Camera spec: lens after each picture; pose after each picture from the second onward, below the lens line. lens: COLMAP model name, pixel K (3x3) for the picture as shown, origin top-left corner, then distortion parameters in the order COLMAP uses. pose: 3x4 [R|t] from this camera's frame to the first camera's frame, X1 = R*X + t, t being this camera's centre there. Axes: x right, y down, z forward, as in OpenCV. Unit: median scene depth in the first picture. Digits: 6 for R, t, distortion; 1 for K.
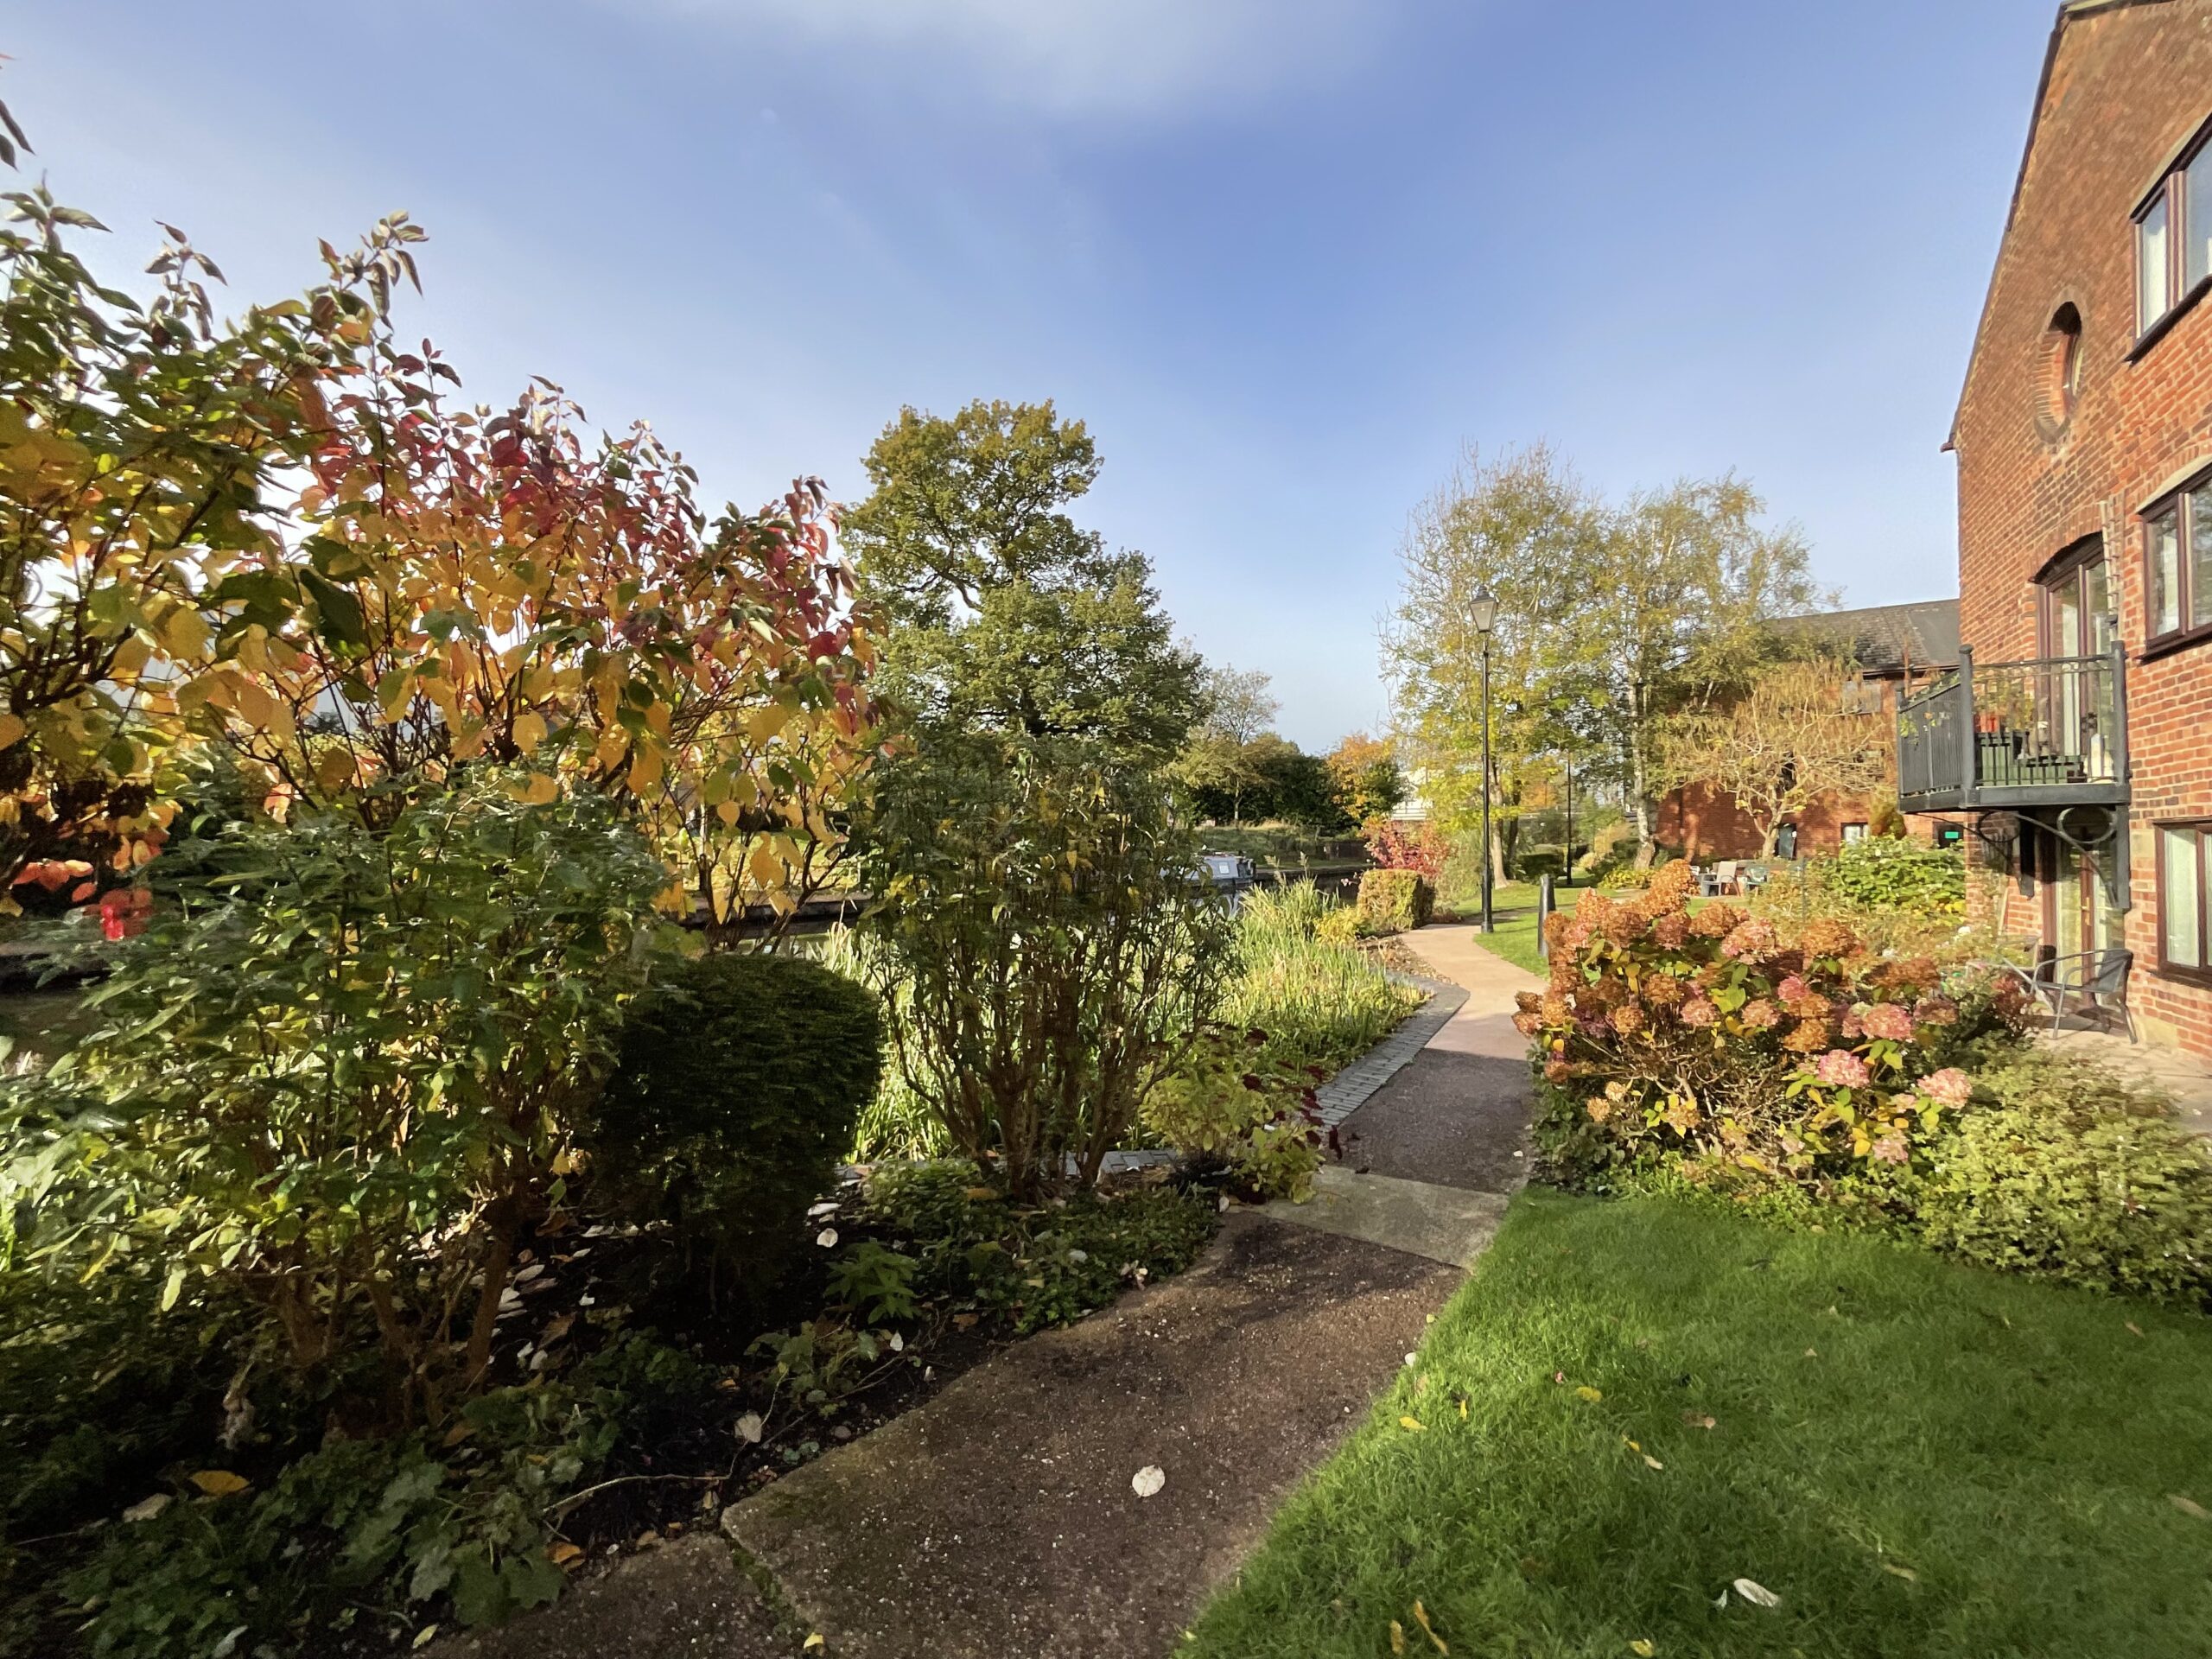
lens RADIAL K [[897.2, 0, 1104.9], [0, 897.2, 832.4], [0, 0, 1]] dist [-0.000197, -0.000530]
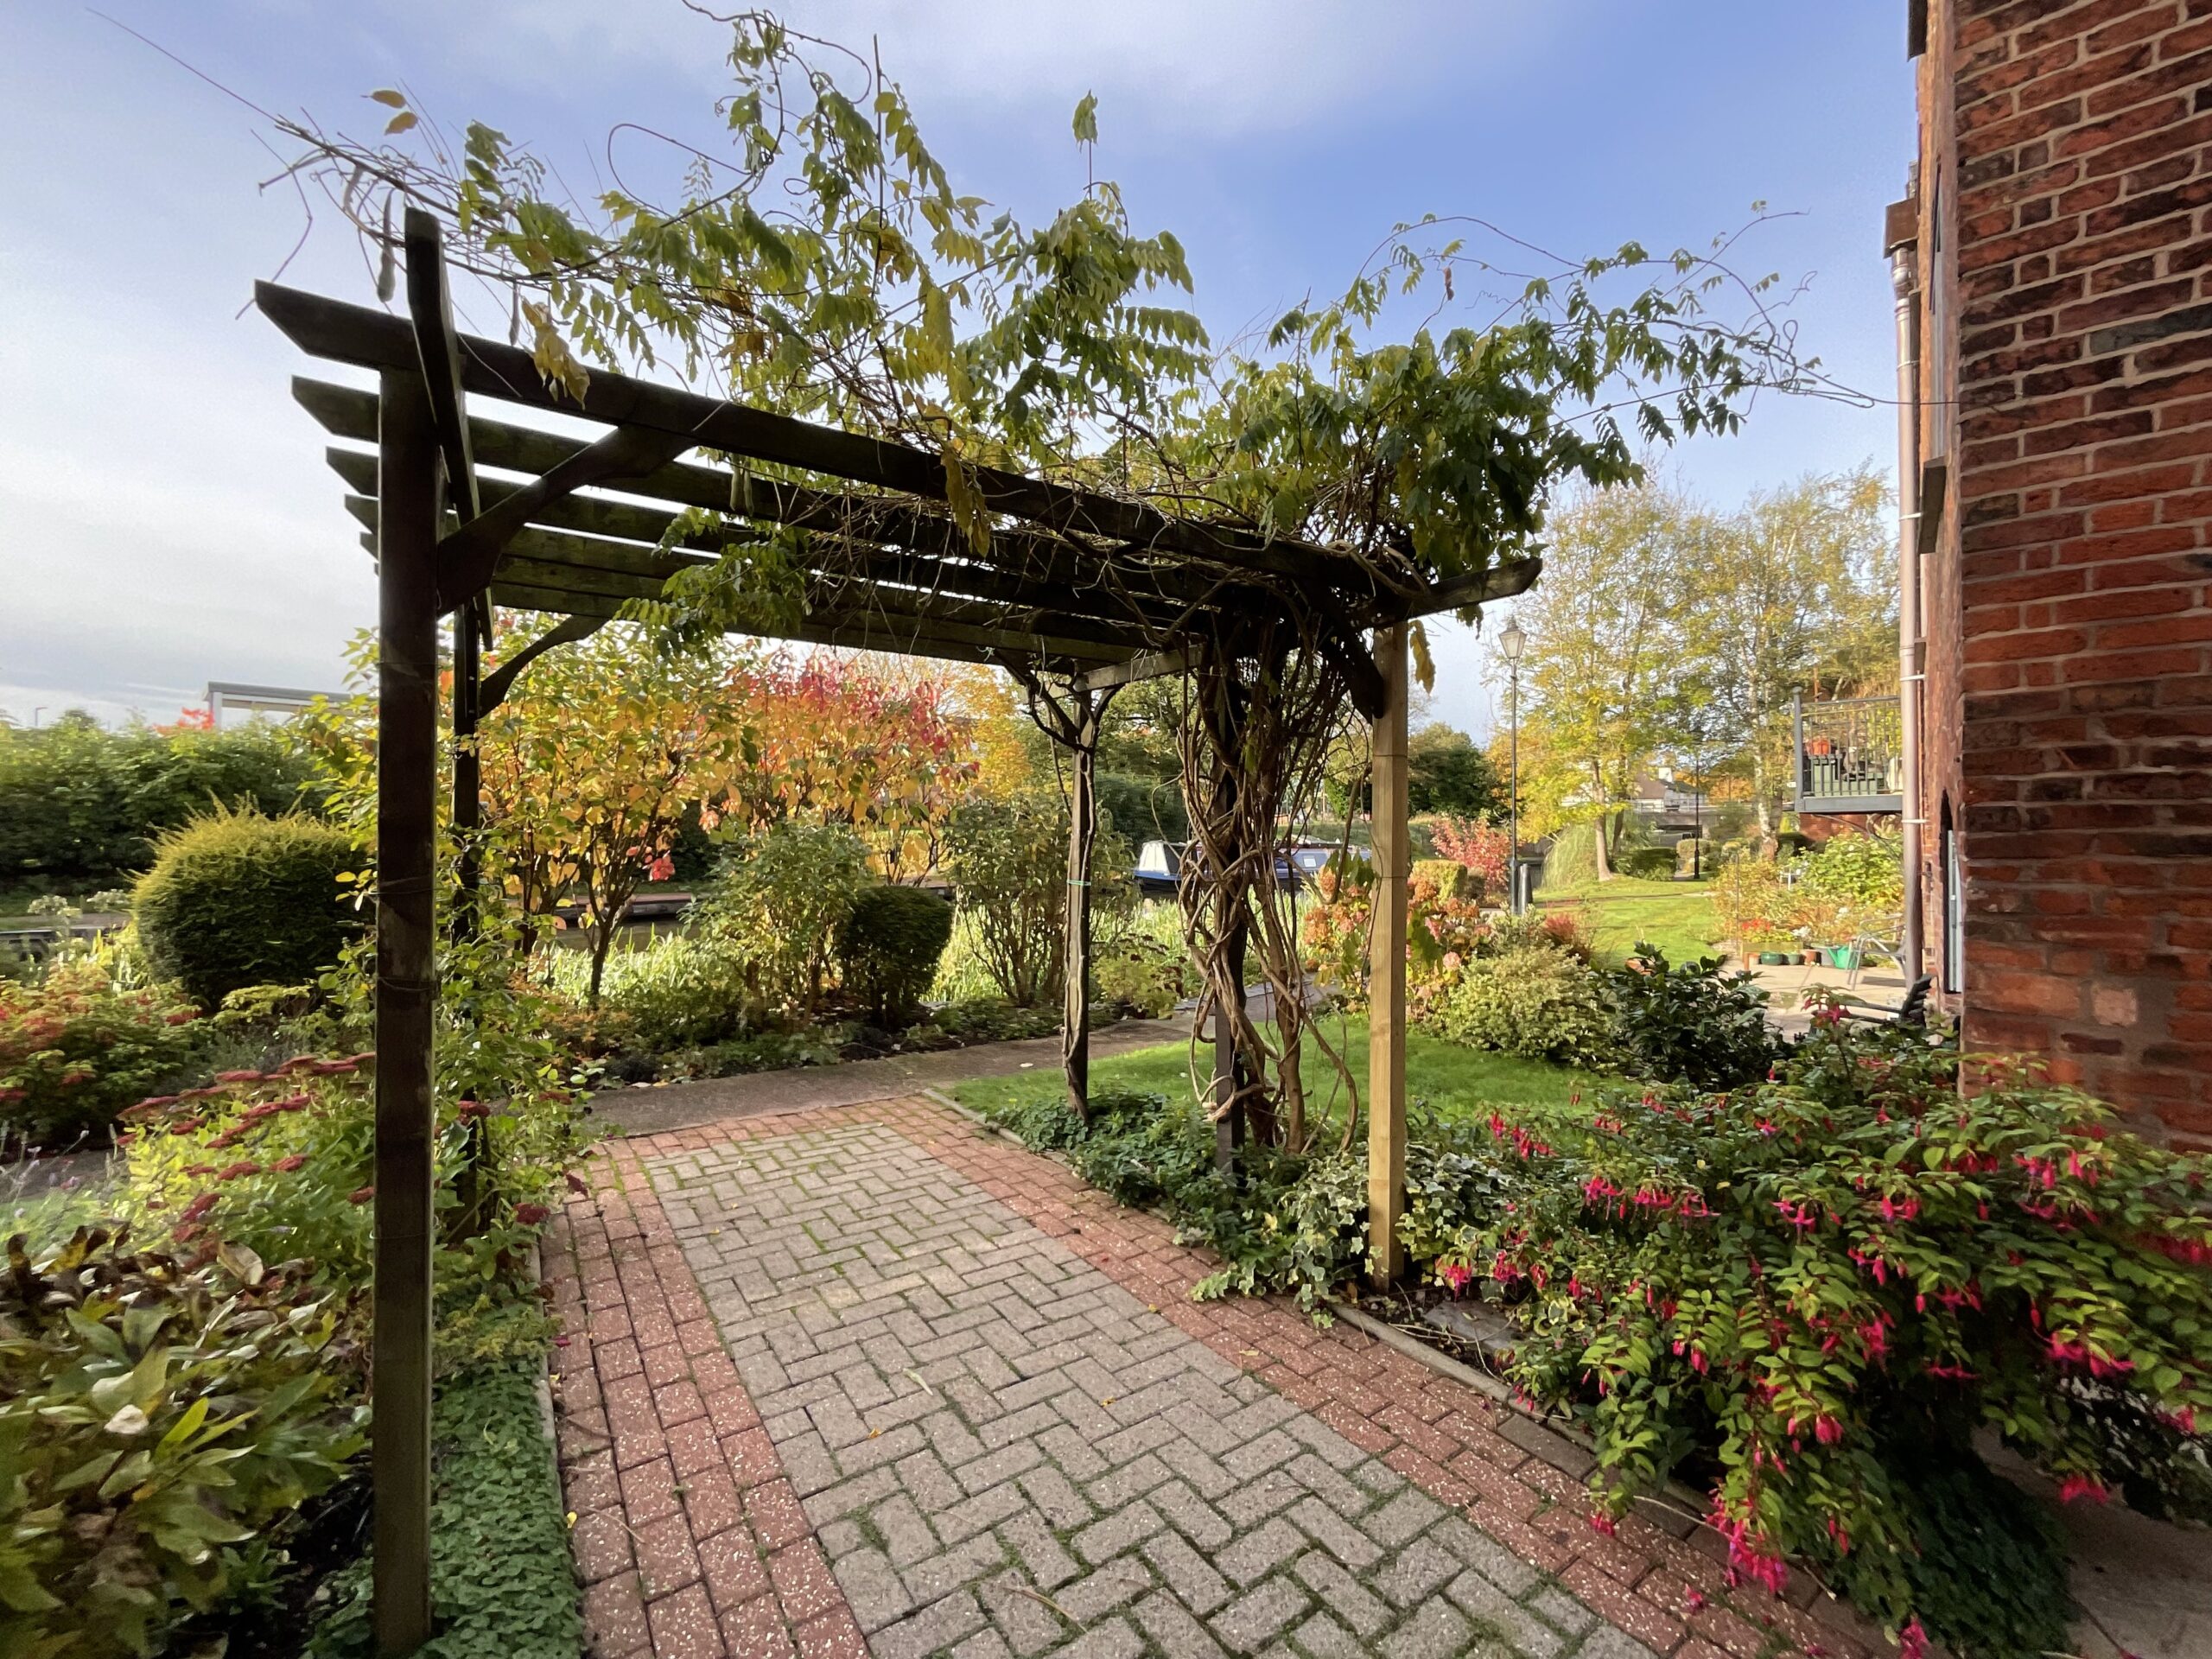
lens RADIAL K [[897.2, 0, 1106.9], [0, 897.2, 831.6], [0, 0, 1]] dist [-0.000197, -0.000530]
pose [[0.981621, 0.000668, -0.190839, 0.069692], [0.000656, 0.999976, 0.006878, -0.003117], [0.190839, -0.006877, 0.981597, -0.144277]]
